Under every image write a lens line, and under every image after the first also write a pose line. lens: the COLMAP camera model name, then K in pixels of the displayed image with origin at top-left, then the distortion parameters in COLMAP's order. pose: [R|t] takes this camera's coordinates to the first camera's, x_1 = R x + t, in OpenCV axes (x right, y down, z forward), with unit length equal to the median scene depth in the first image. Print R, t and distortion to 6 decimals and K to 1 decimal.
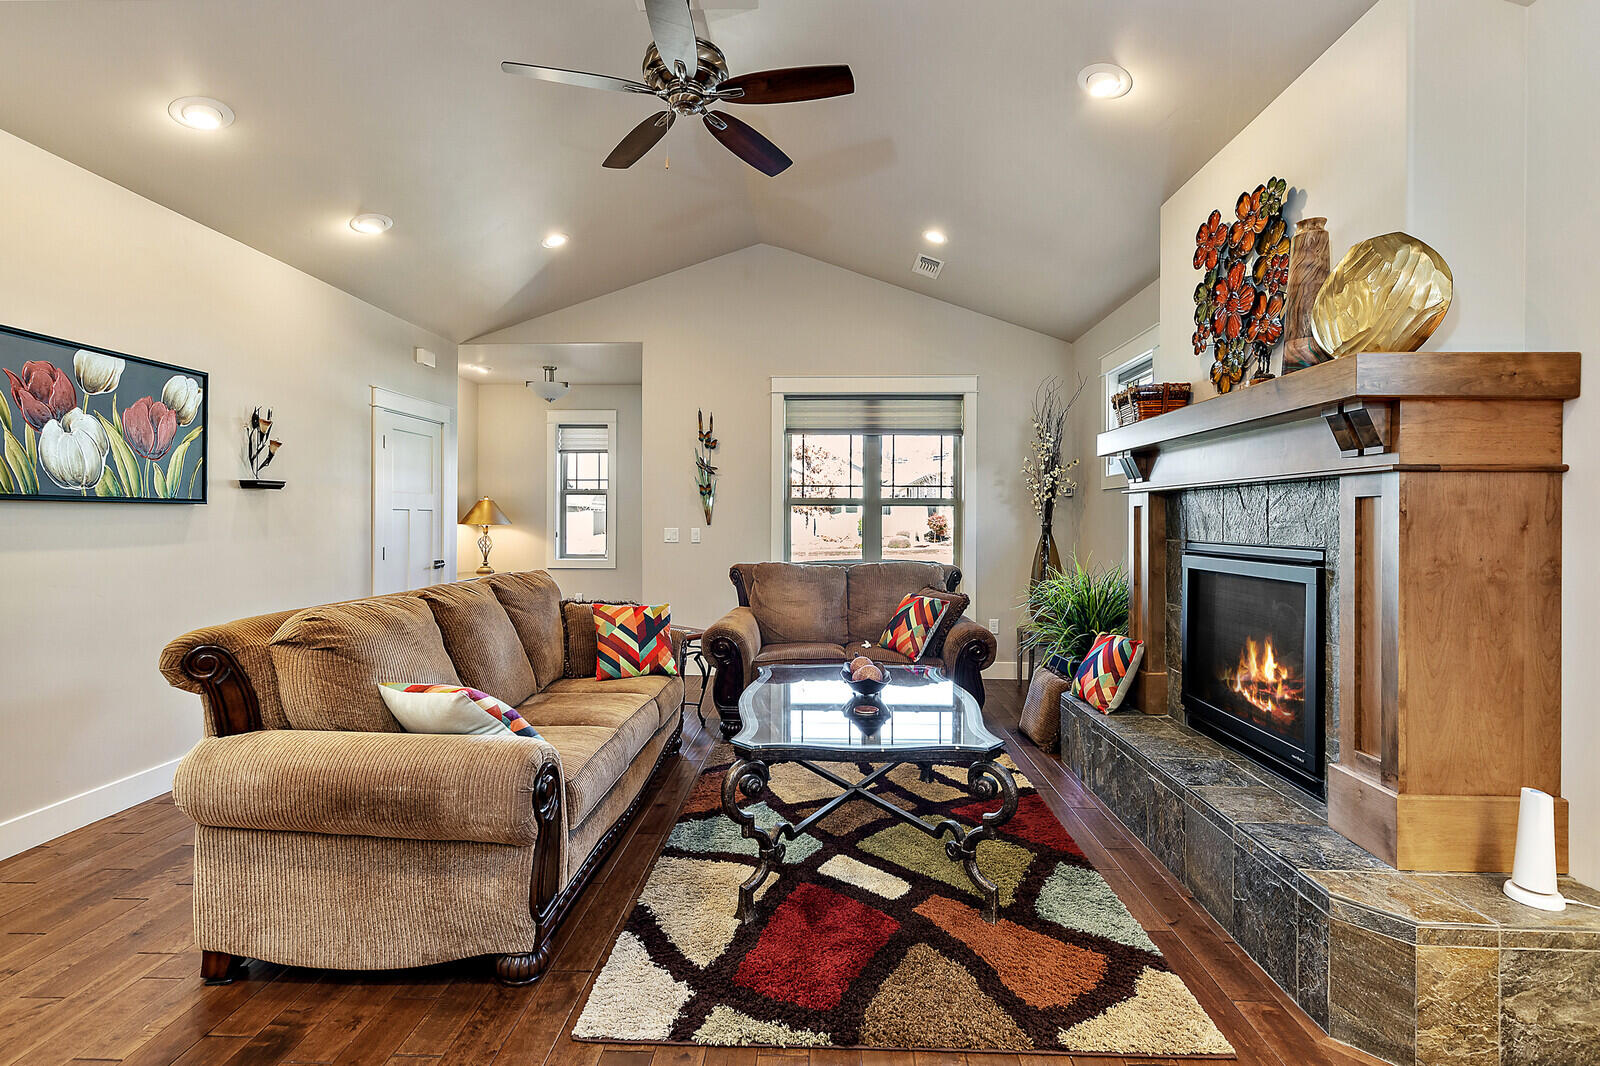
lens RADIAL K [[695.1, 0, 803.6], [0, 695.1, 524.0], [0, 0, 1]] dist [0.000958, -0.000024]
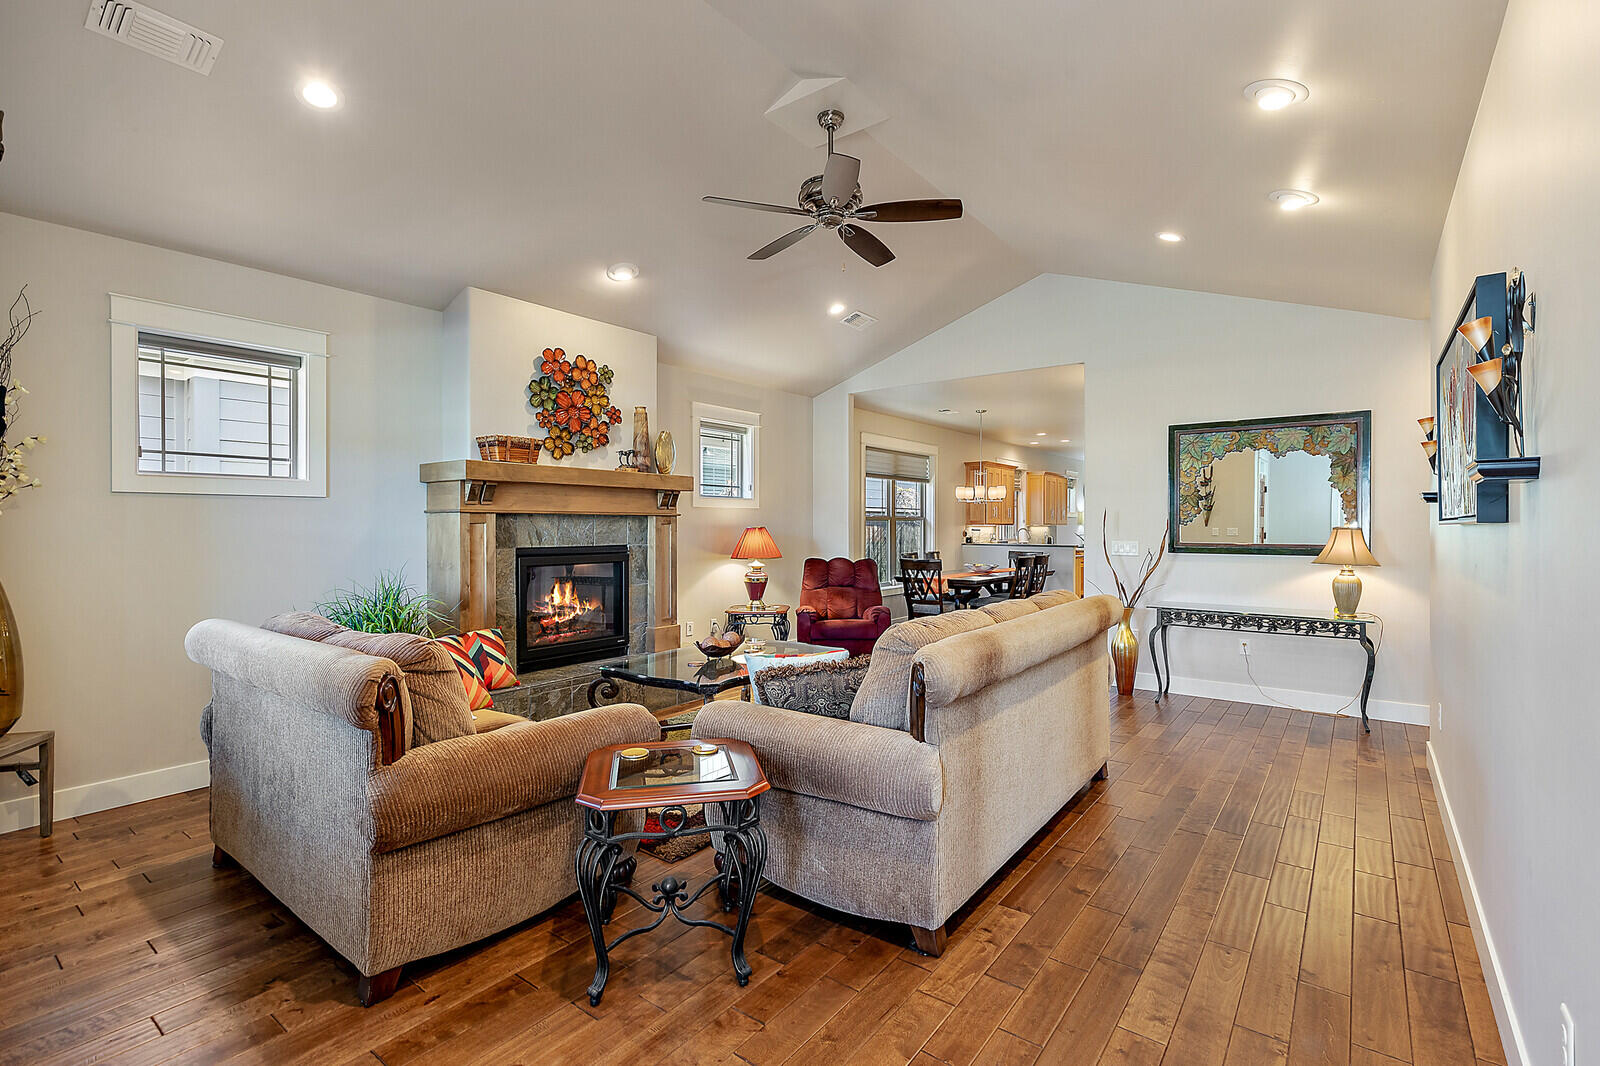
lens RADIAL K [[725.6, 0, 802.2], [0, 725.6, 517.5], [0, 0, 1]] dist [0.001185, 0.000134]
pose [[-0.813059, 0.005019, 0.582159, -0.536830], [0.003199, 0.999986, -0.004153, -0.022429], [-0.582172, -0.001514, -0.813064, 1.248809]]
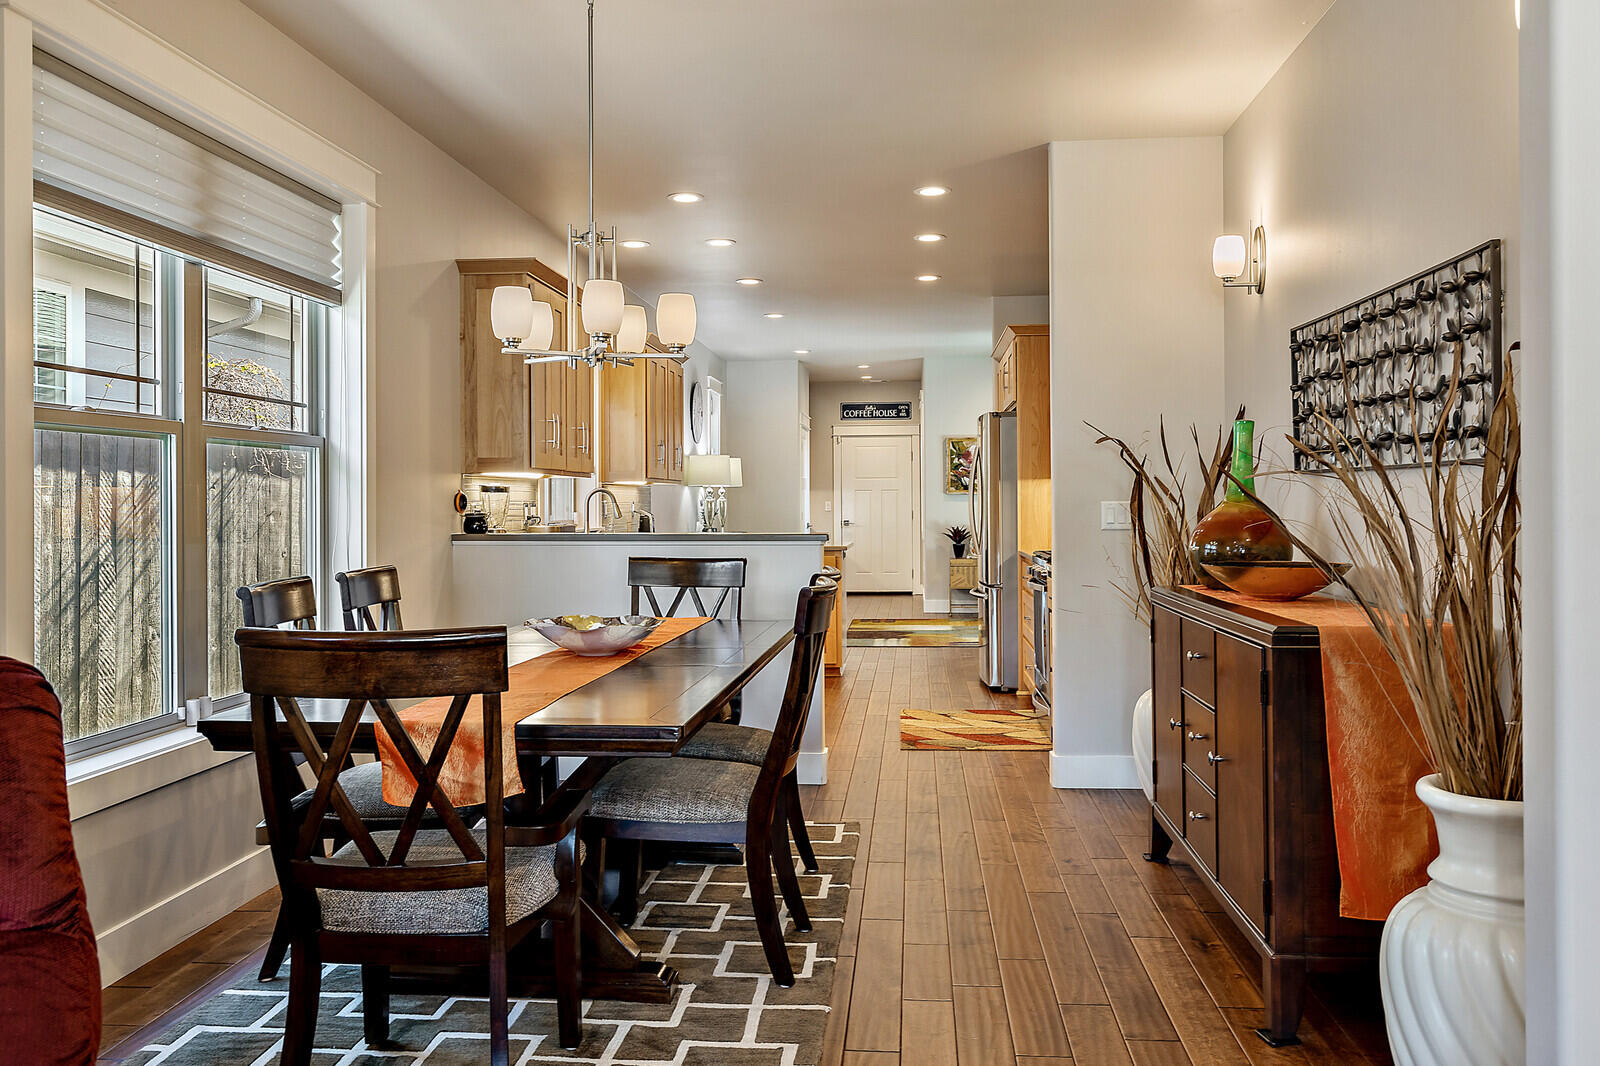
lens RADIAL K [[1282.2, 0, 804.1], [0, 1282.2, 474.9], [0, 0, 1]] dist [-0.000234, -0.002789]
pose [[-0.998824, 0.002144, 0.048439, -0.006690], [0.001456, 0.999898, -0.014235, 0.012981], [-0.048465, -0.014148, -0.998725, 0.276462]]
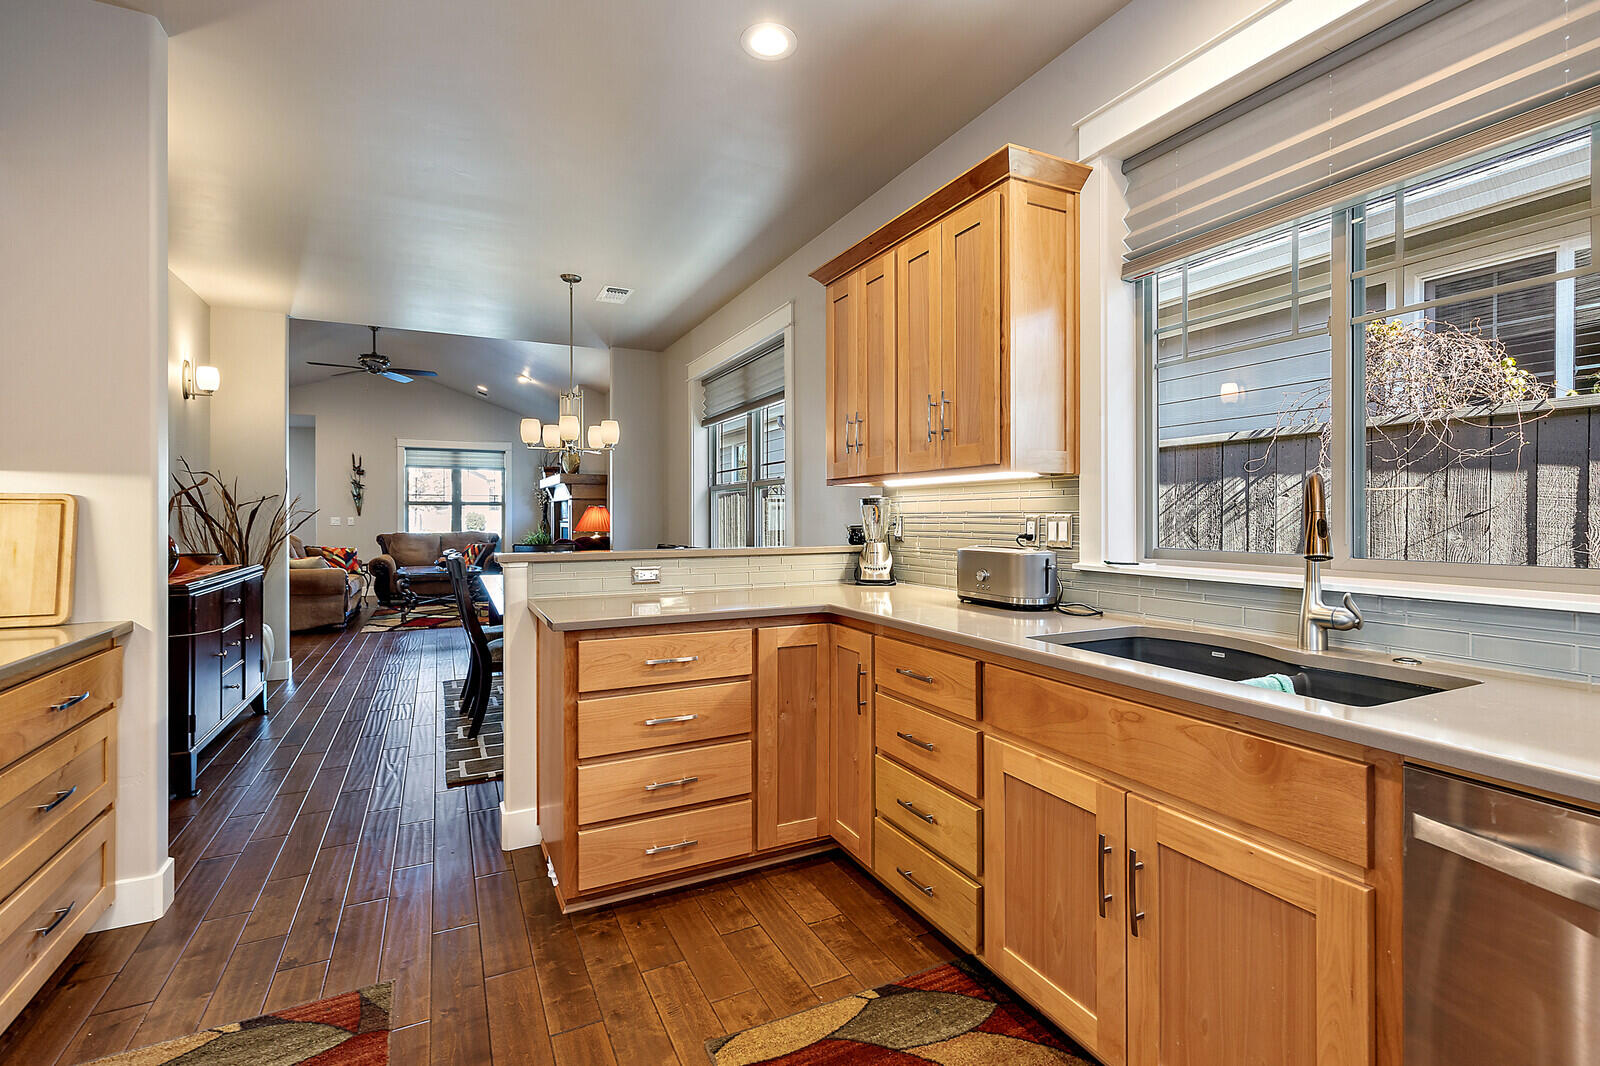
lens RADIAL K [[725.6, 0, 802.2], [0, 725.6, 517.5], [0, 0, 1]] dist [0.001185, 0.000134]
pose [[0.877017, -0.006525, 0.480415, -0.034233], [0.008772, 0.999959, -0.002434, 0.024460], [-0.480379, 0.006349, 0.877038, -1.459088]]
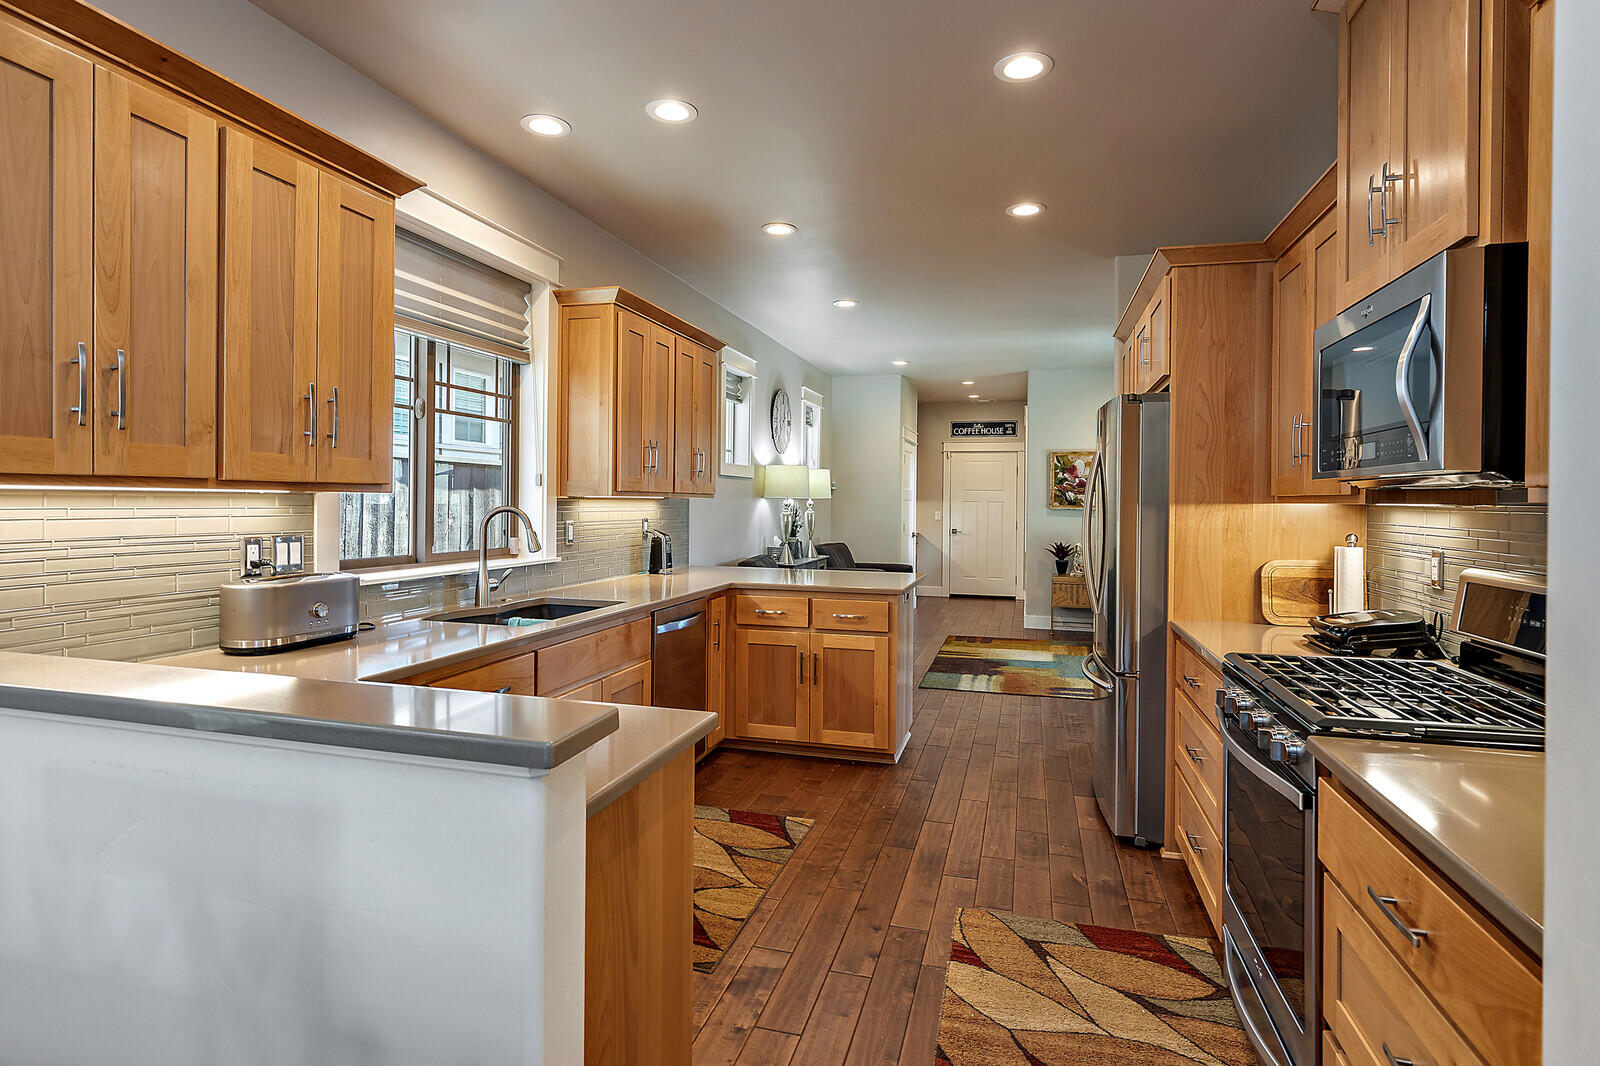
lens RADIAL K [[839.2, 0, 796.8], [0, 839.2, 496.6], [0, 0, 1]] dist [0.001020, 0.000031]
pose [[-0.973192, -0.014645, 0.229526, -0.067597], [-0.014655, 0.999891, 0.001661, -0.006484], [-0.229526, -0.001747, -0.973301, -0.678013]]
